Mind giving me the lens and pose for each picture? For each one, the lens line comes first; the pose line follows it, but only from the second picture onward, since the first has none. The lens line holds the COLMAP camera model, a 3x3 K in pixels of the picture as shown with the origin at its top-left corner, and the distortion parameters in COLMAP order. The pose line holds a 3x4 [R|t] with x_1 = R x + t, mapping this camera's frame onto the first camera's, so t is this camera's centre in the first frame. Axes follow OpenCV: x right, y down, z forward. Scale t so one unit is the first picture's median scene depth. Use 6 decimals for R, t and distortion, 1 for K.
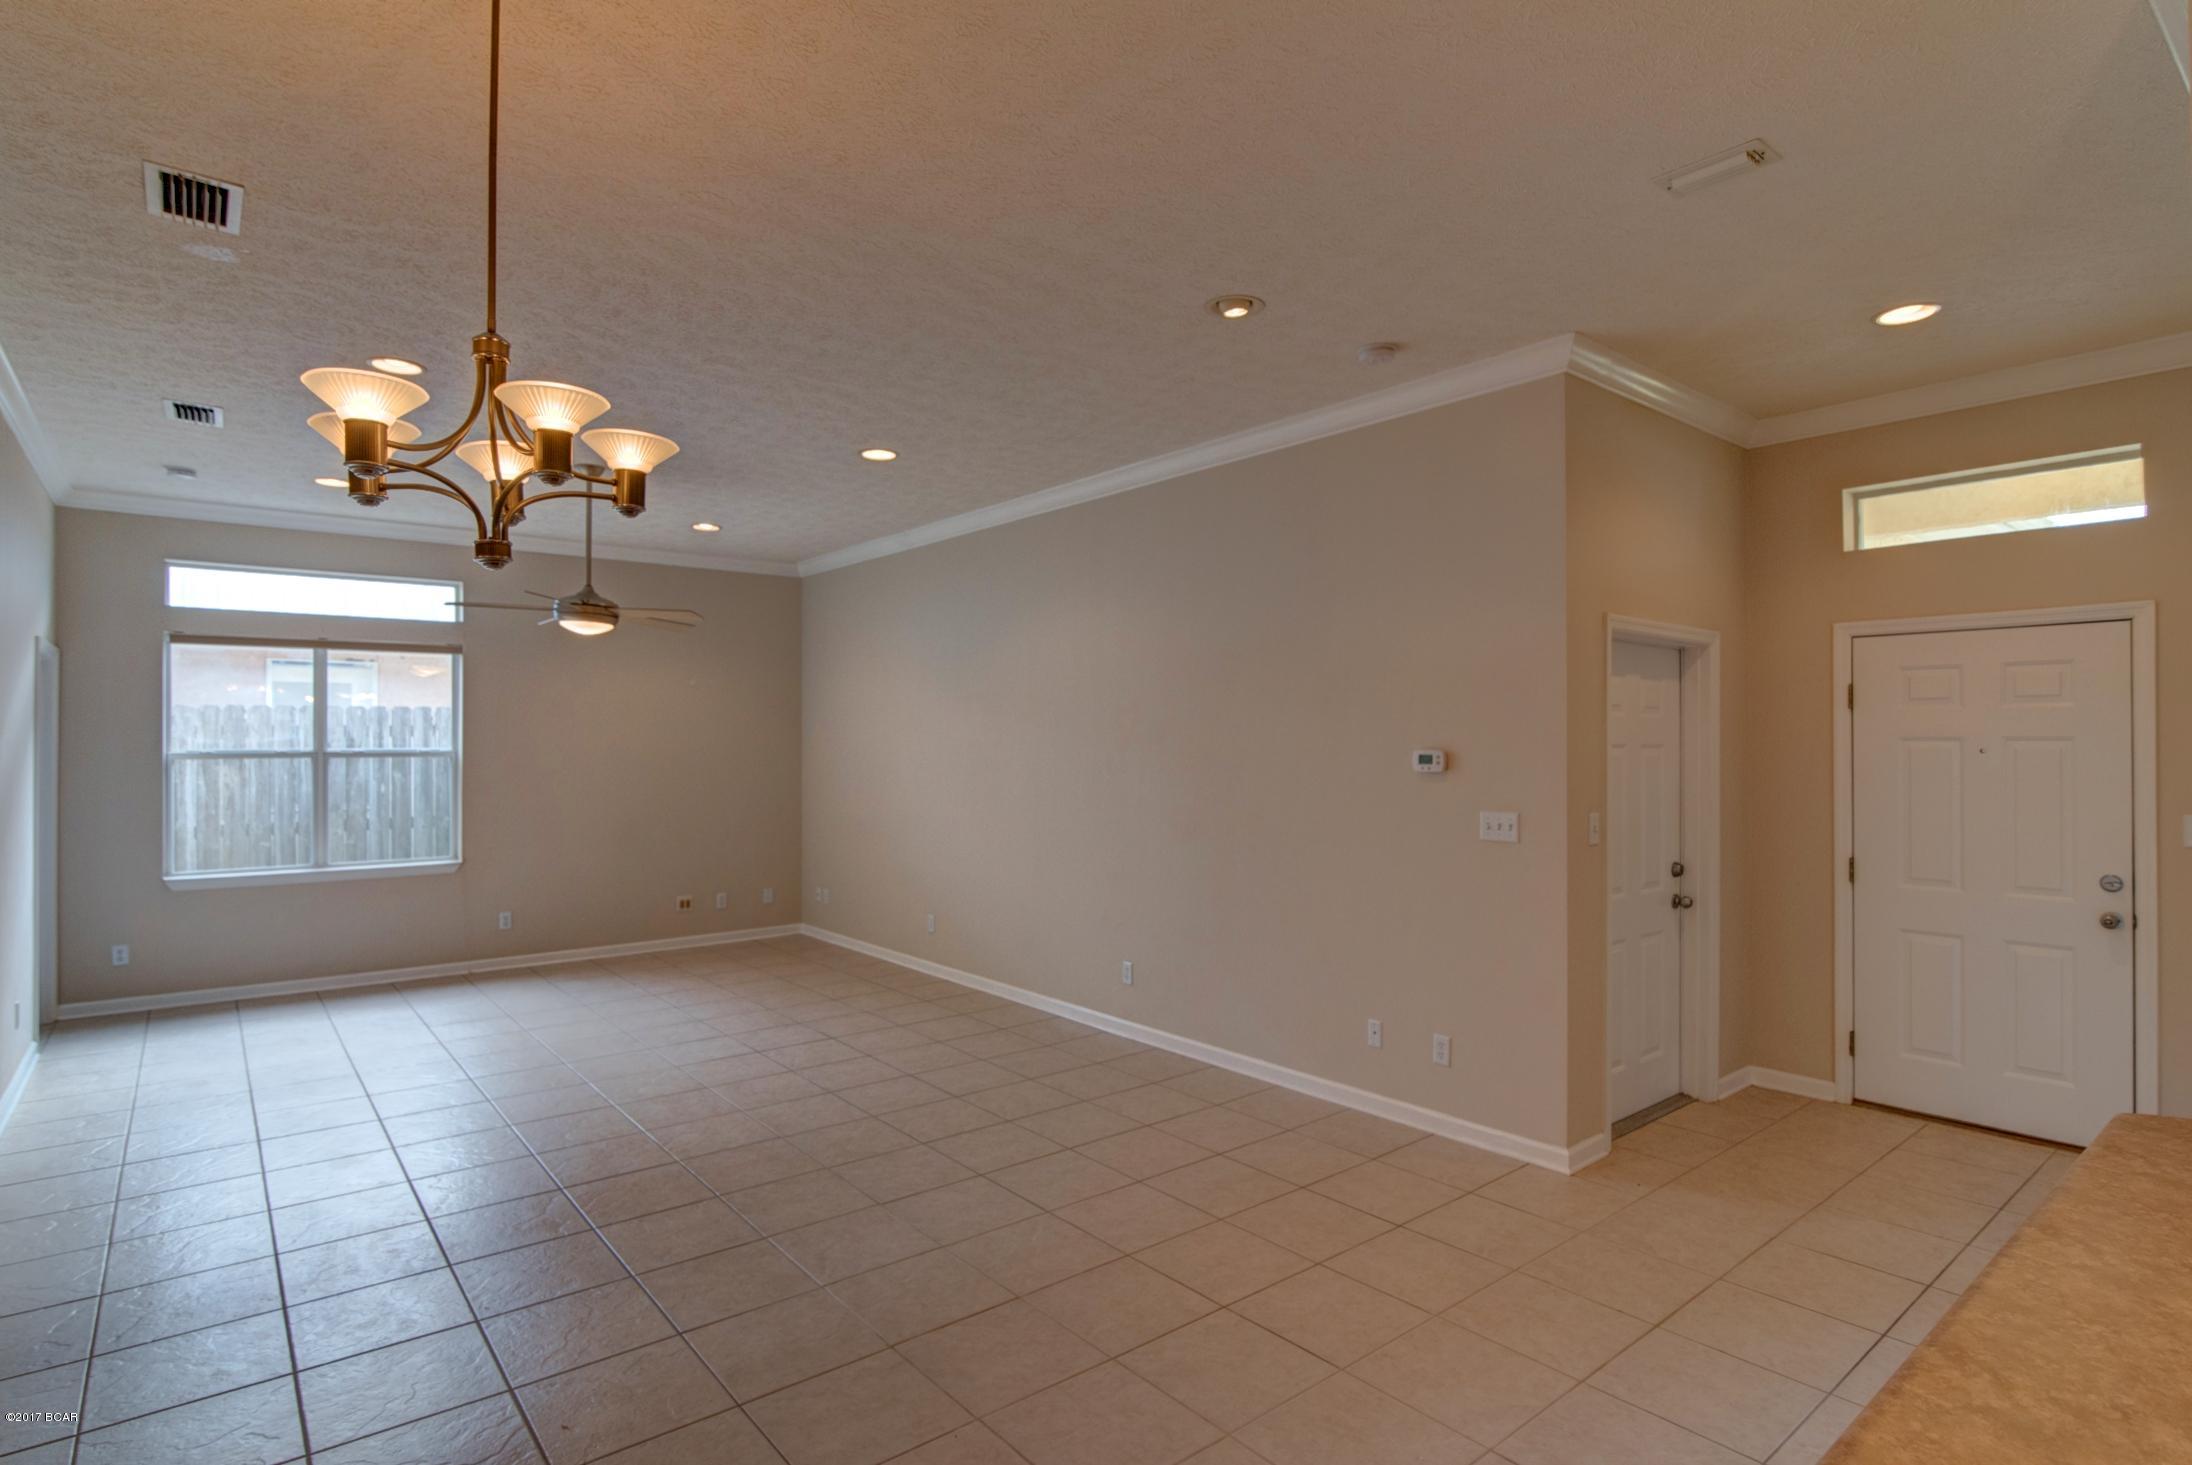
lens RADIAL K [[1099.5, 0, 1108.3], [0, 1099.5, 727.9], [0, 0, 1]] dist [-0.036671, 0.000296]
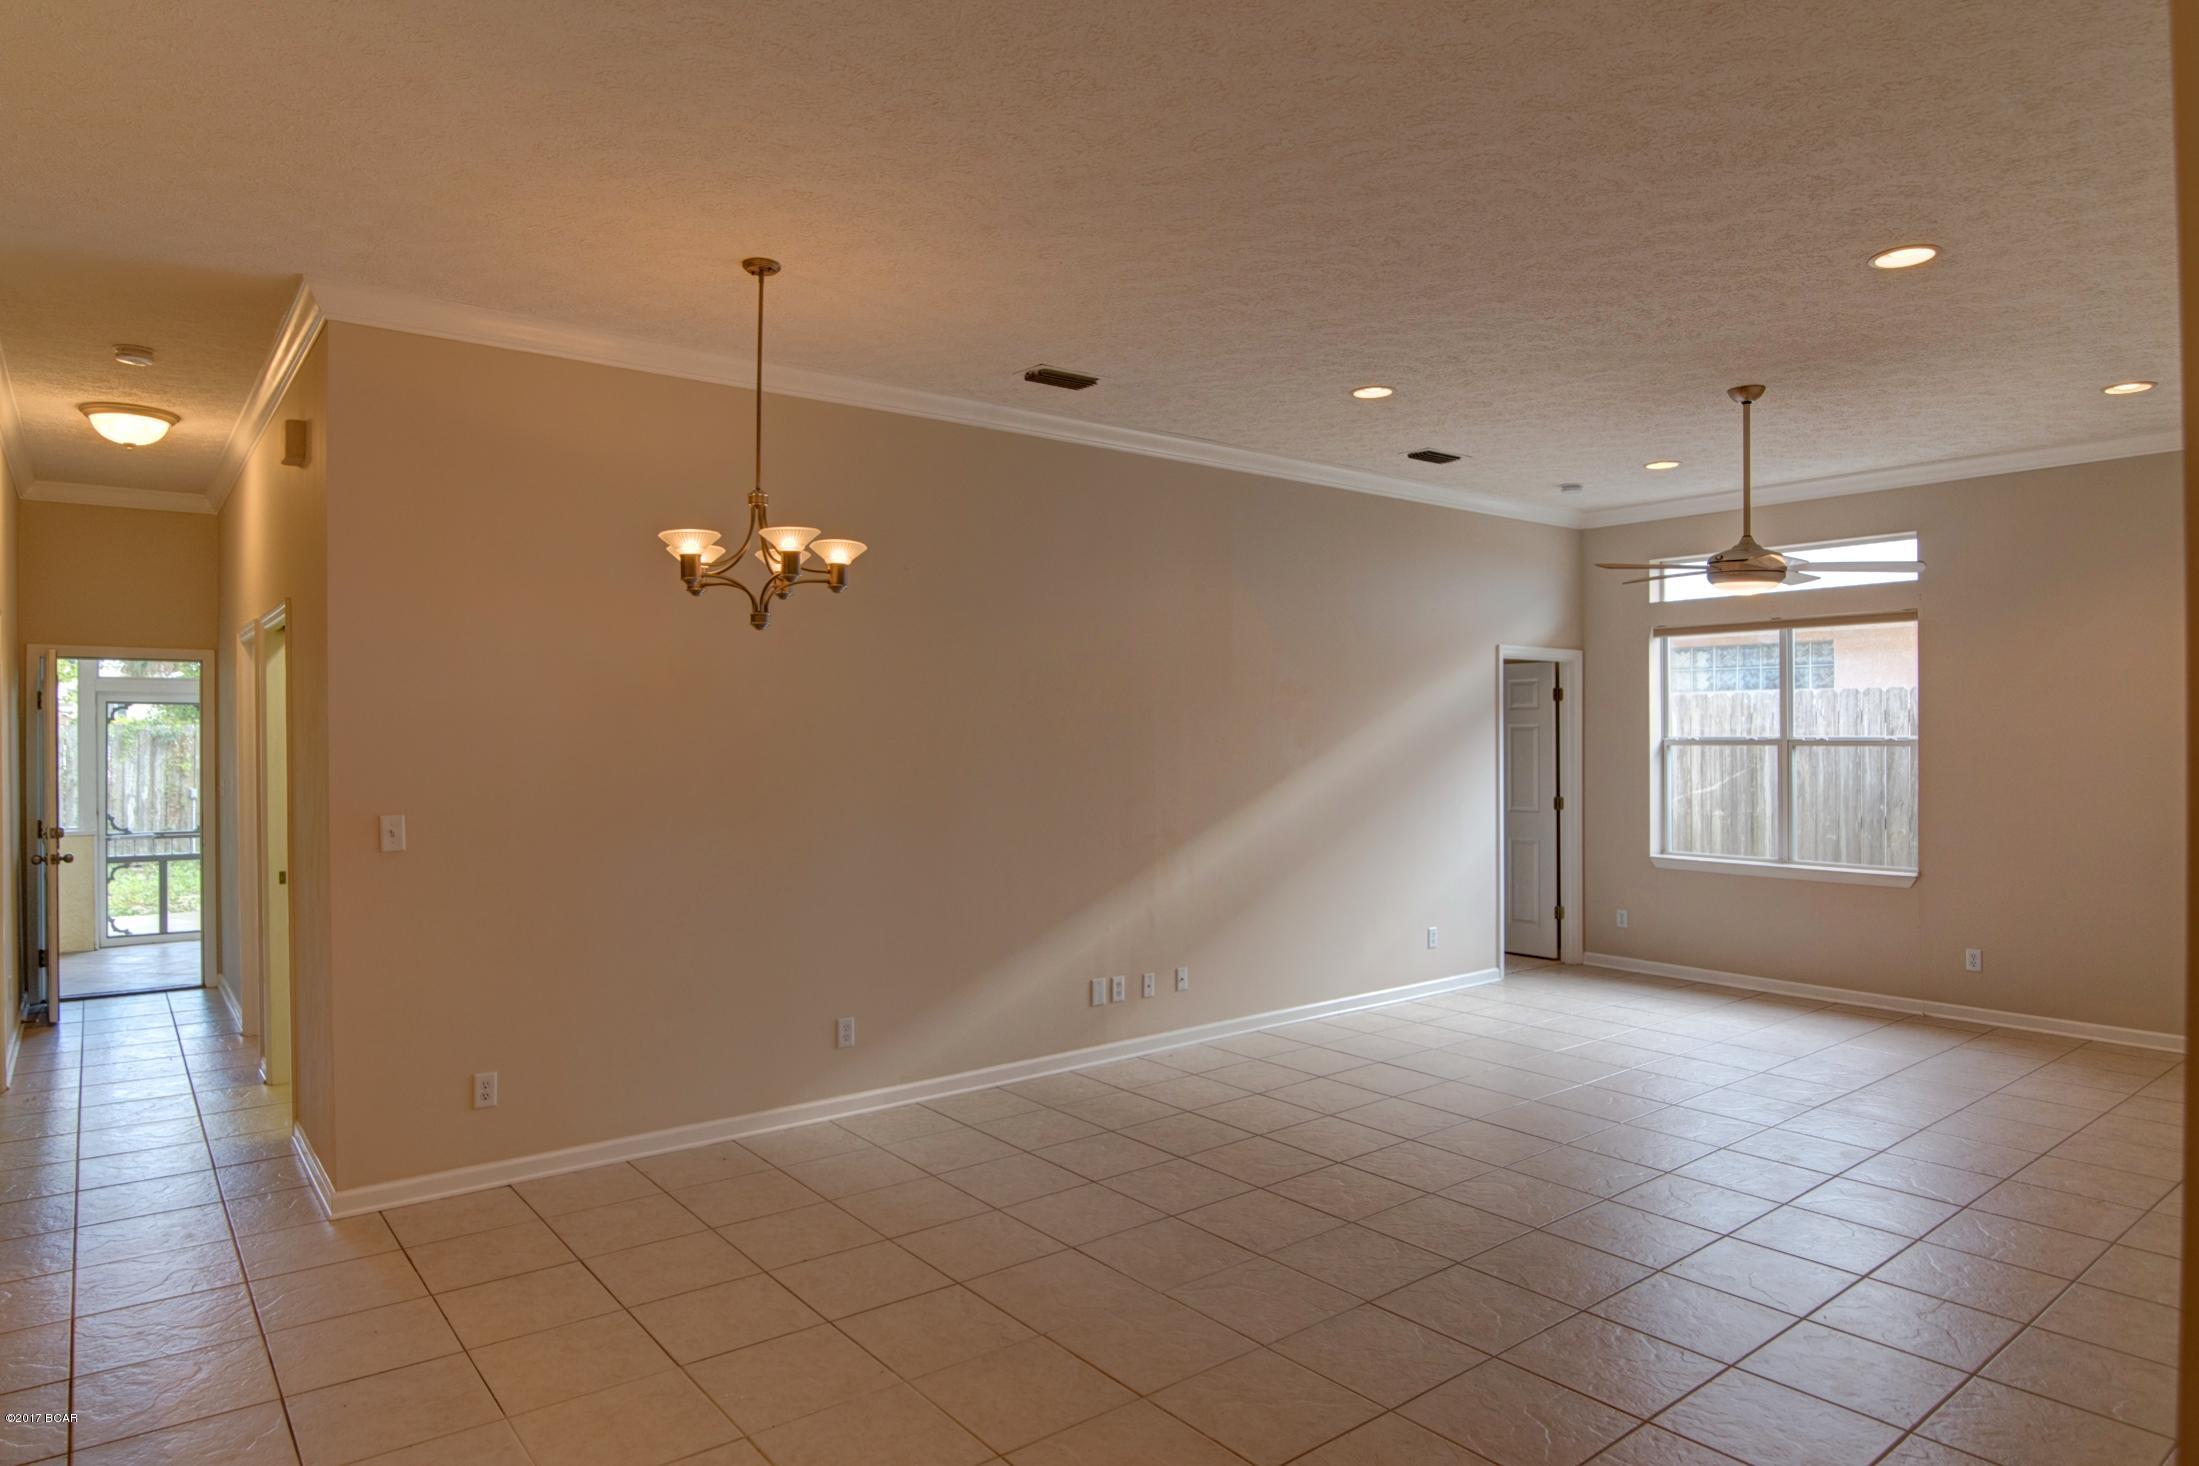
lens RADIAL K [[1275.8, 0, 1099.2], [0, 1275.8, 732.7], [0, 0, 1]] dist [0.001230, -0.000291]
pose [[-0.013691, 0.002097, -0.999904, 0.378095], [0.015354, 0.999880, 0.001887, 0.005273], [0.999788, -0.015327, -0.013722, 0.417513]]
